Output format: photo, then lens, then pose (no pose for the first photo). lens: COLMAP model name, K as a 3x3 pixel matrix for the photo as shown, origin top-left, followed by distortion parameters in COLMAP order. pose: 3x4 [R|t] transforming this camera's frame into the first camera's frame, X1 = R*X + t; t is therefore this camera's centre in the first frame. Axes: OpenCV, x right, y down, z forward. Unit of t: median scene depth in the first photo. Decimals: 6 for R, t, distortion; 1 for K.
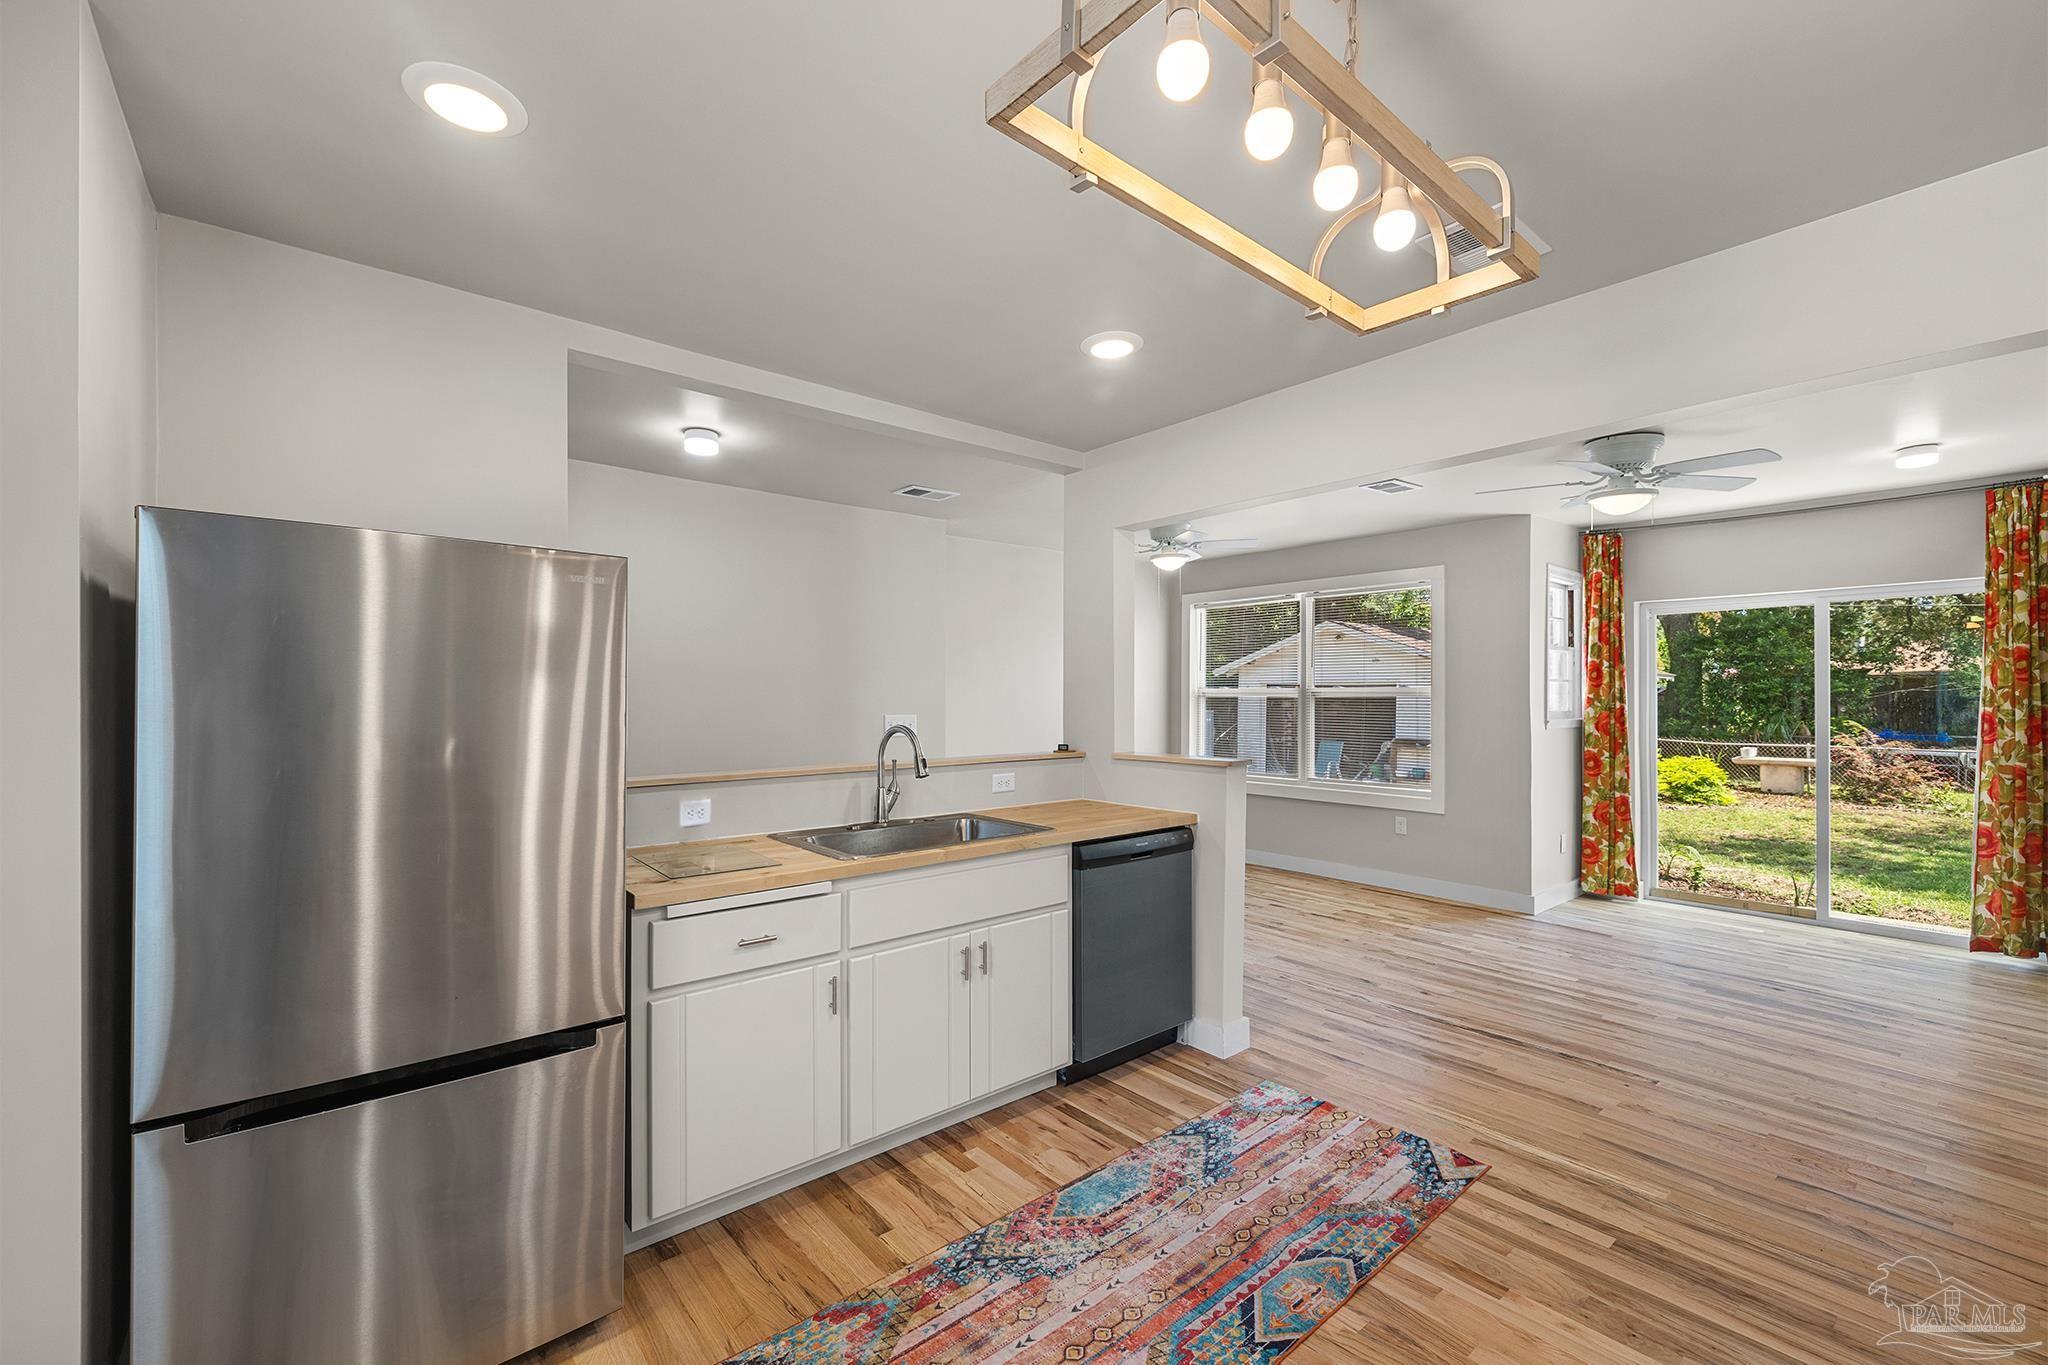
lens RADIAL K [[858.3, 0, 1018.3], [0, 858.3, 685.9], [0, 0, 1]] dist [0.001435, 0.000051]
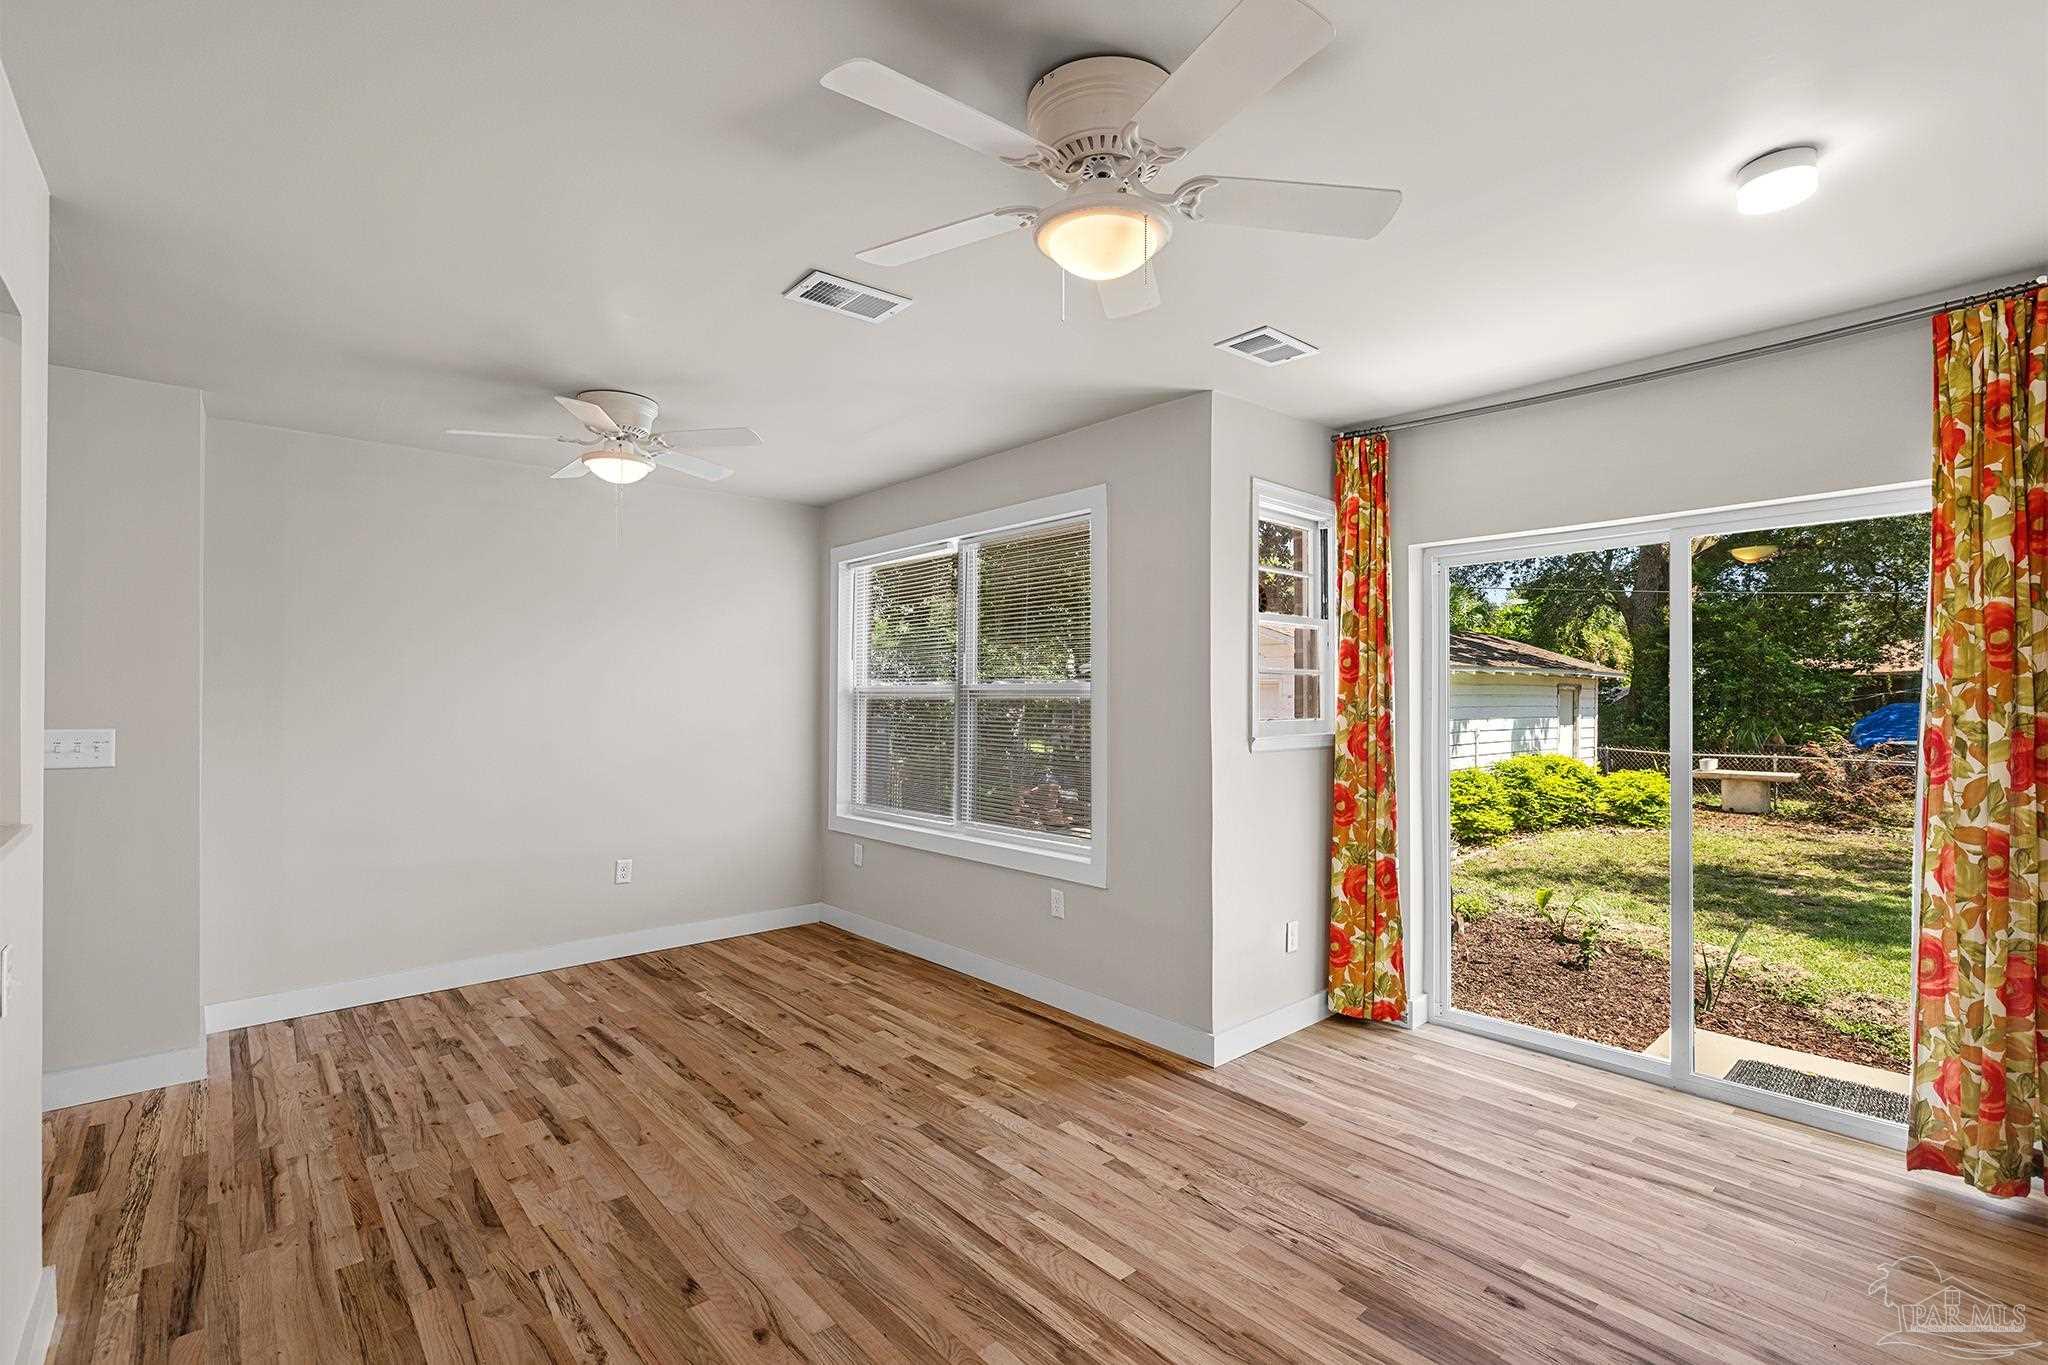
lens RADIAL K [[915.1, 0, 1018.0], [0, 915.1, 691.9], [0, 0, 1]] dist [0.001008, 0.000009]
pose [[0.999404, -0.000283, 0.034518, 0.137499], [0.000136, 0.999991, 0.004277, 0.001281], [-0.034519, -0.004270, 0.999395, 0.118386]]
